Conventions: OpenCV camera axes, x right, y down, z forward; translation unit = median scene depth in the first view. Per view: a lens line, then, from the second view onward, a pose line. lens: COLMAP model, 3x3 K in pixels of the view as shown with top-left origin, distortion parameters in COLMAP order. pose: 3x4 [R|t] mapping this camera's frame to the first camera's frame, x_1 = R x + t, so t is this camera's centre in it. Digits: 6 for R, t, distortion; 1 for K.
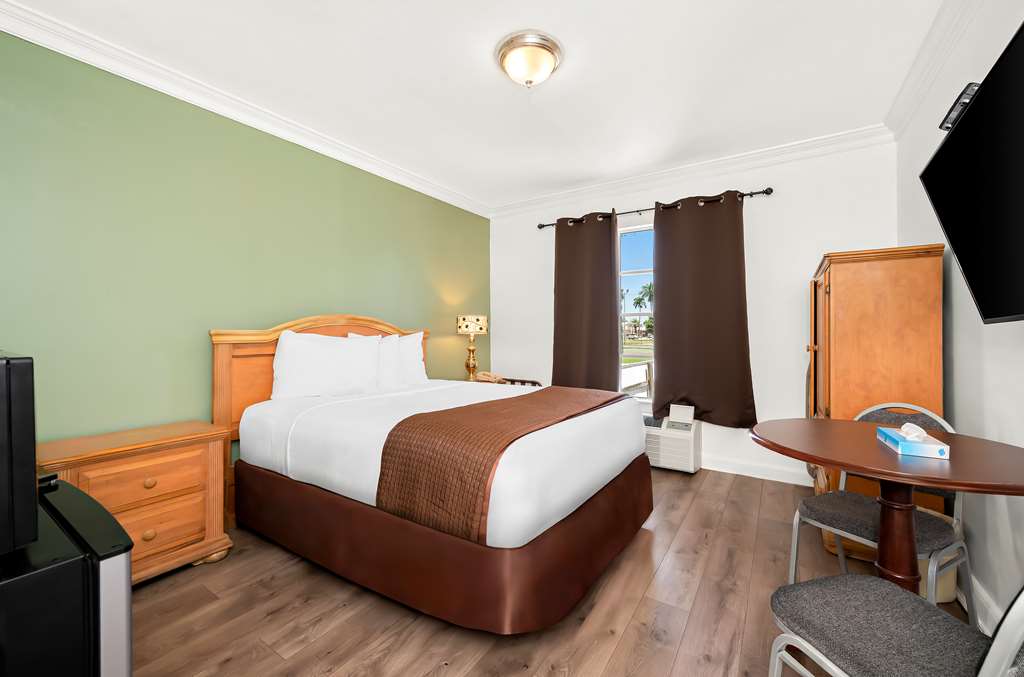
lens RADIAL K [[413.4, 0, 510.6], [0, 413.4, 333.6], [0, 0, 1]] dist [0.000976, 0.000079]
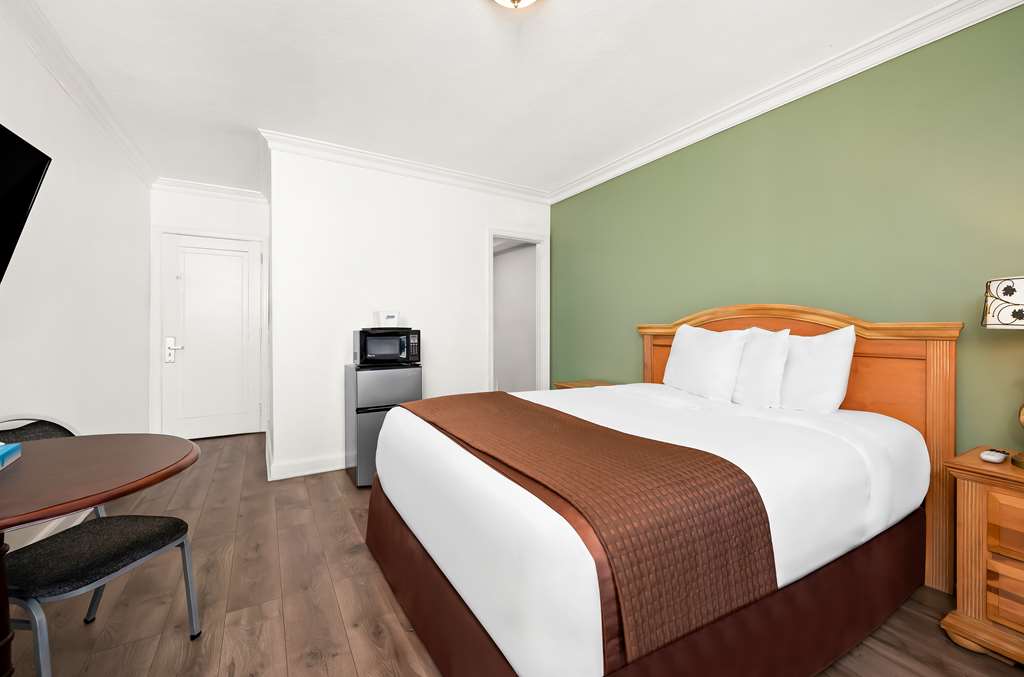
lens RADIAL K [[413.4, 0, 509.6], [0, 413.4, 333.0], [0, 0, 1]] dist [0.000976, 0.000079]
pose [[-0.439401, -0.001445, -0.898290, 0.592882], [-0.024733, 0.999639, 0.010489, 0.014604], [0.897950, 0.026826, -0.439278, 1.071761]]
